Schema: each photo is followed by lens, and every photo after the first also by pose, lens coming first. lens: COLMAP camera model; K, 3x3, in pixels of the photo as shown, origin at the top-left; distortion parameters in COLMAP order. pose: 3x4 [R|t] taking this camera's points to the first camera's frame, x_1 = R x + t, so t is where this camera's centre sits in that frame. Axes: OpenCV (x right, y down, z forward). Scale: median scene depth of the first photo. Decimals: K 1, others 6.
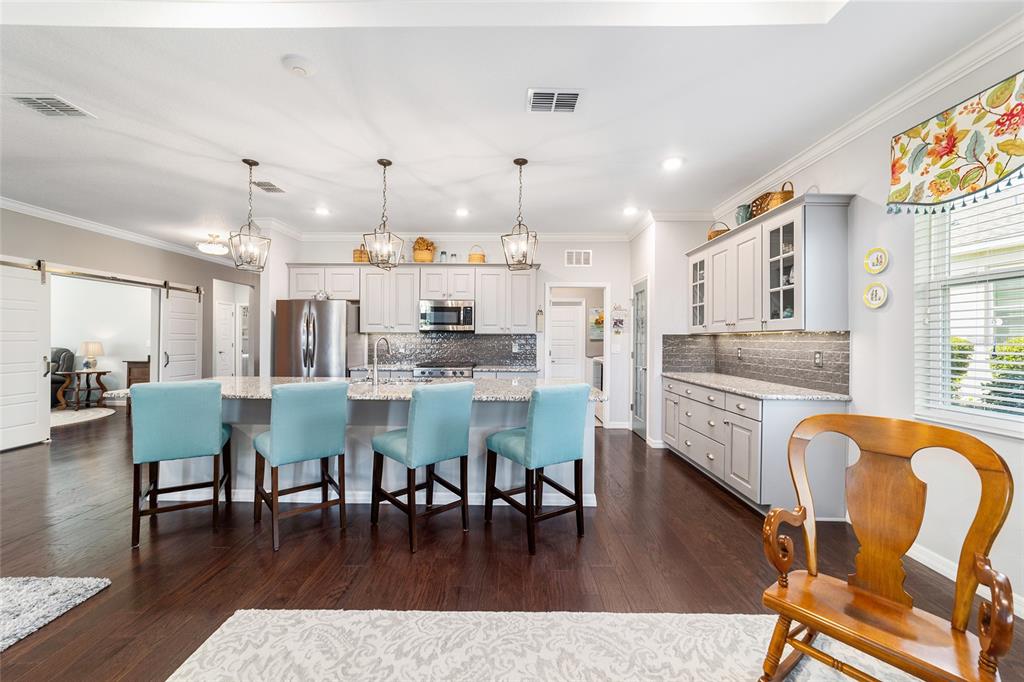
lens RADIAL K [[391.4, 0, 507.9], [0, 391.4, 338.4], [0, 0, 1]] dist [-0.019450, 0.009313]
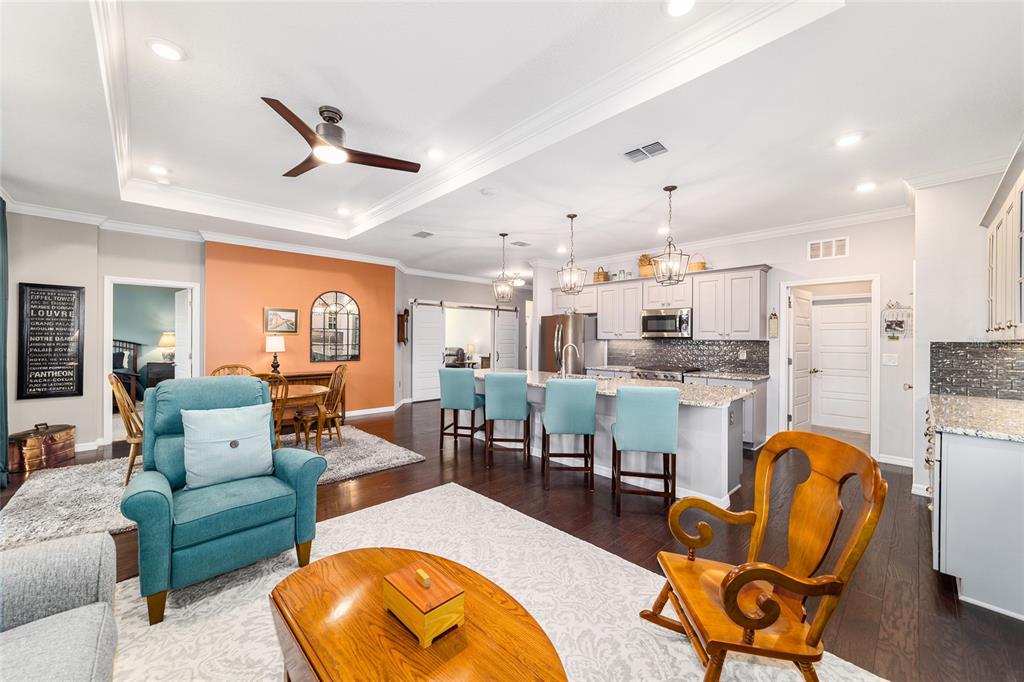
lens RADIAL K [[391.4, 0, 507.9], [0, 391.4, 338.4], [0, 0, 1]] dist [-0.019450, 0.009313]
pose [[0.694403, -0.003156, -0.719580, 0.370689], [-0.000759, 0.999987, -0.005118, -0.012238], [0.719586, 0.004100, 0.694391, -0.076708]]
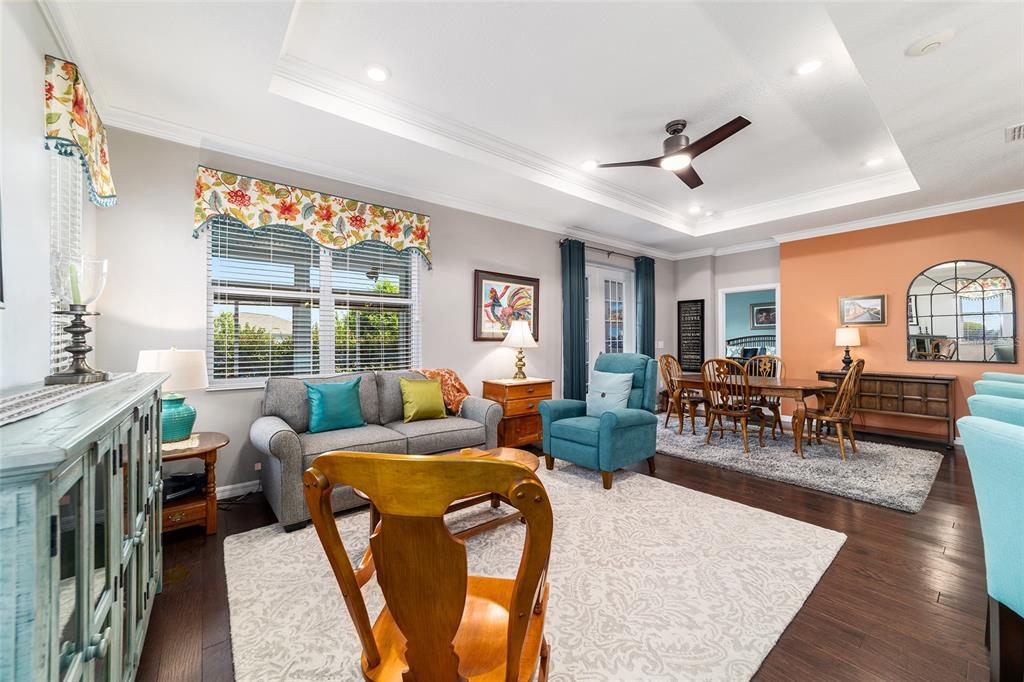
lens RADIAL K [[391.4, 0, 507.9], [0, 391.4, 338.4], [0, 0, 1]] dist [-0.019450, 0.009313]
pose [[-0.776635, -0.007912, -0.629901, 0.405834], [-0.001314, 0.999939, -0.010940, 0.017591], [0.629949, -0.007669, -0.776598, 0.507367]]
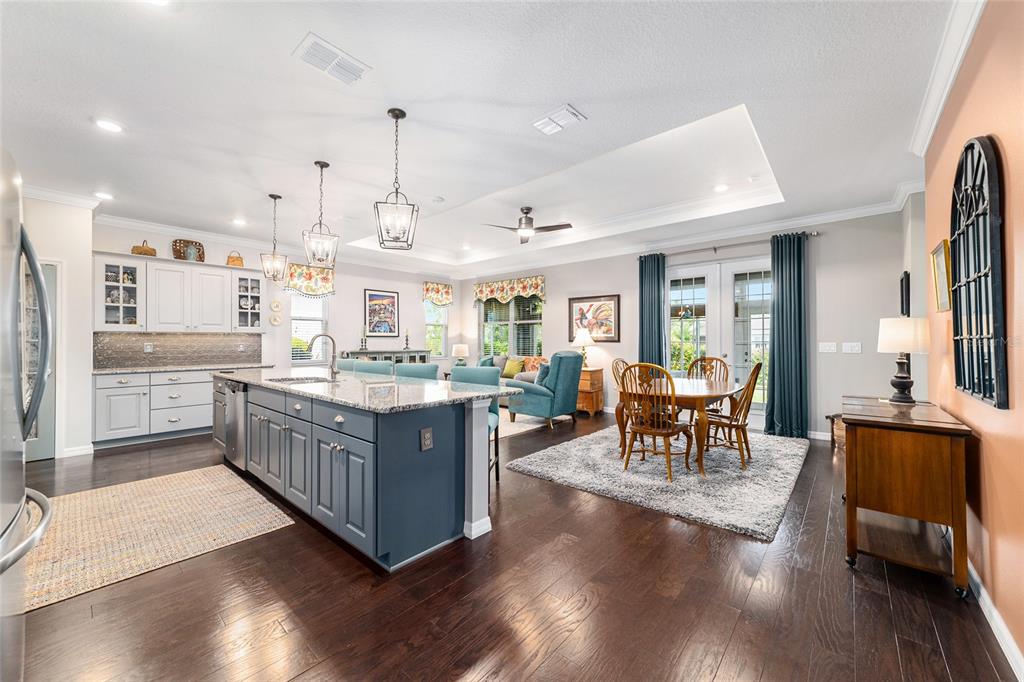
lens RADIAL K [[391.4, 0, 507.9], [0, 391.4, 338.4], [0, 0, 1]] dist [-0.019450, 0.009313]
pose [[-0.757297, 0.001128, 0.653069, -0.988242], [-0.003237, 0.999980, -0.005480, 0.008525], [-0.653062, -0.006264, -0.757278, 1.059389]]
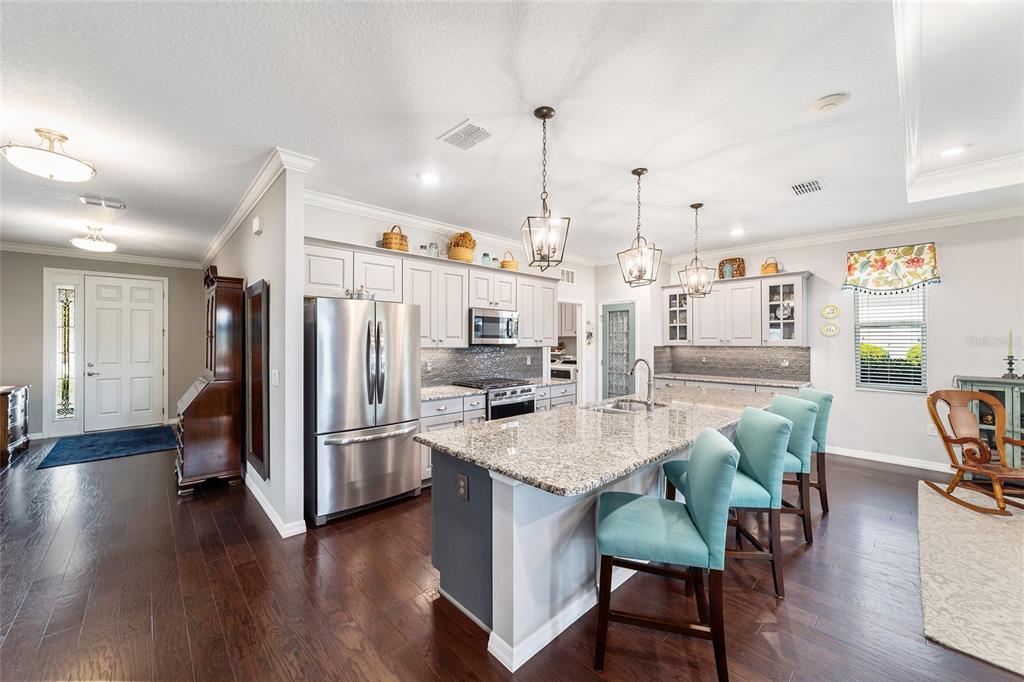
lens RADIAL K [[391.4, 0, 507.9], [0, 391.4, 338.4], [0, 0, 1]] dist [-0.019450, 0.009313]
pose [[0.720544, -0.002294, 0.693406, -0.866897], [0.002871, 0.999996, 0.000326, -0.038829], [-0.693404, 0.001756, 0.720547, 0.398768]]
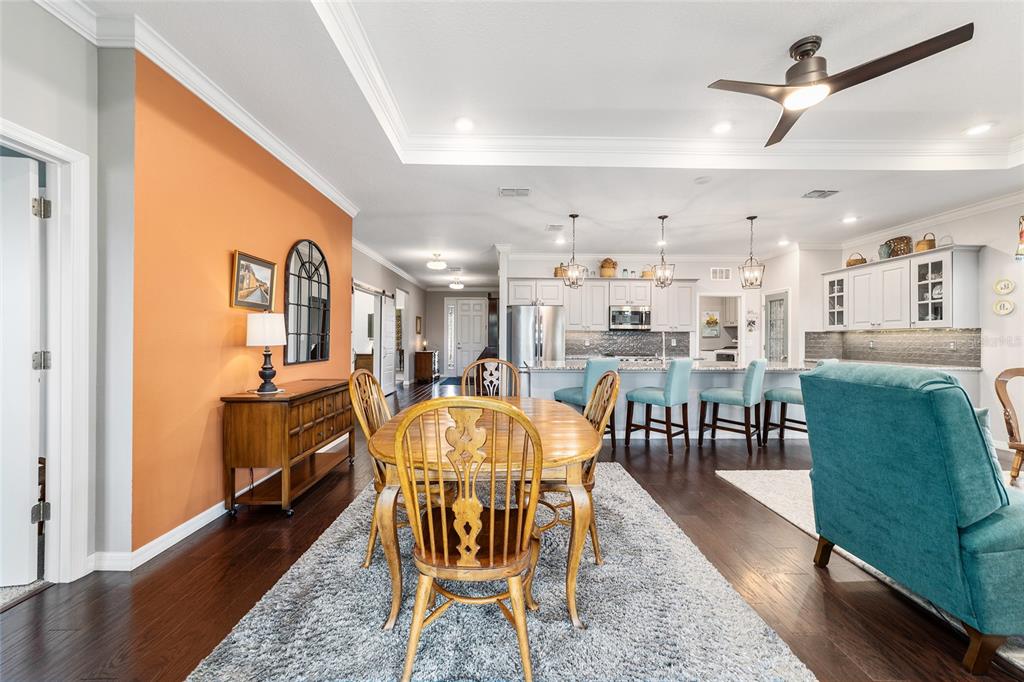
lens RADIAL K [[391.4, 0, 507.9], [0, 391.4, 338.4], [0, 0, 1]] dist [-0.019450, 0.009313]
pose [[0.999839, -0.000660, 0.017937, -0.688434], [0.000672, 1.000000, -0.000629, 0.013949], [-0.017937, 0.000641, 0.999839, -0.363136]]
